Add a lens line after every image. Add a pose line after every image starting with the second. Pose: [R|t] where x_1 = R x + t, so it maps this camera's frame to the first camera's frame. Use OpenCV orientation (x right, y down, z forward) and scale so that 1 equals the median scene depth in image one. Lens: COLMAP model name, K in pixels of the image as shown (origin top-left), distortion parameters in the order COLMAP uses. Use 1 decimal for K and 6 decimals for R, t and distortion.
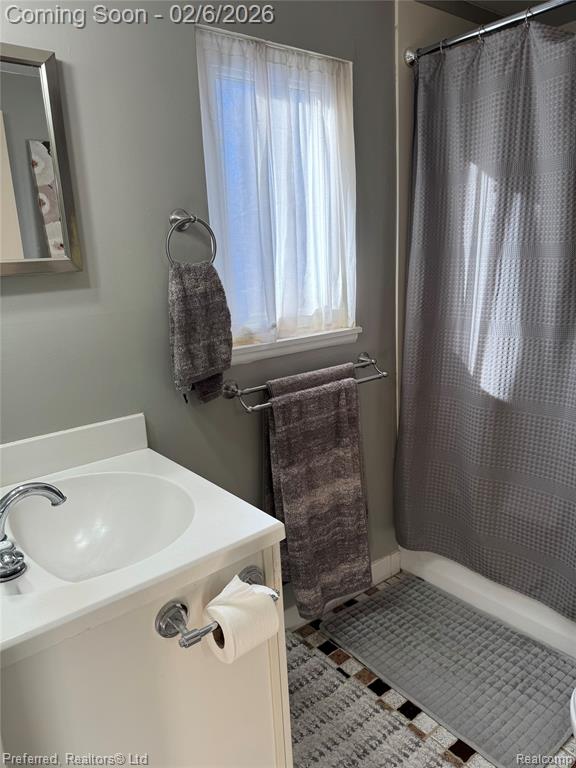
lens RADIAL K [[535.8, 0, 288.4], [0, 535.8, 387.7], [0, 0, 1]] dist [0.079549, -0.106304]
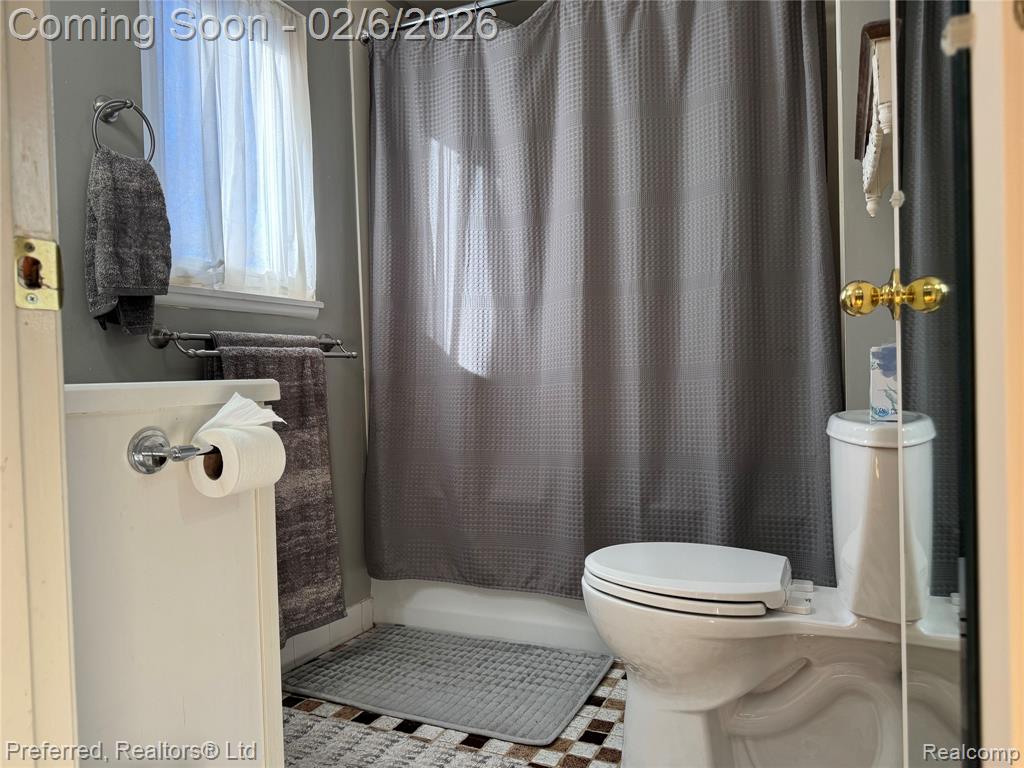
lens RADIAL K [[714.4, 0, 512.0], [0, 714.4, 384.0], [0, 0, 1]] dist [0.079549, -0.106304]
pose [[0.896027, 0.014232, 0.443771, -0.107830], [0.089876, 0.972981, -0.212675, 0.311417], [-0.434807, 0.230447, 0.870538, -0.097287]]
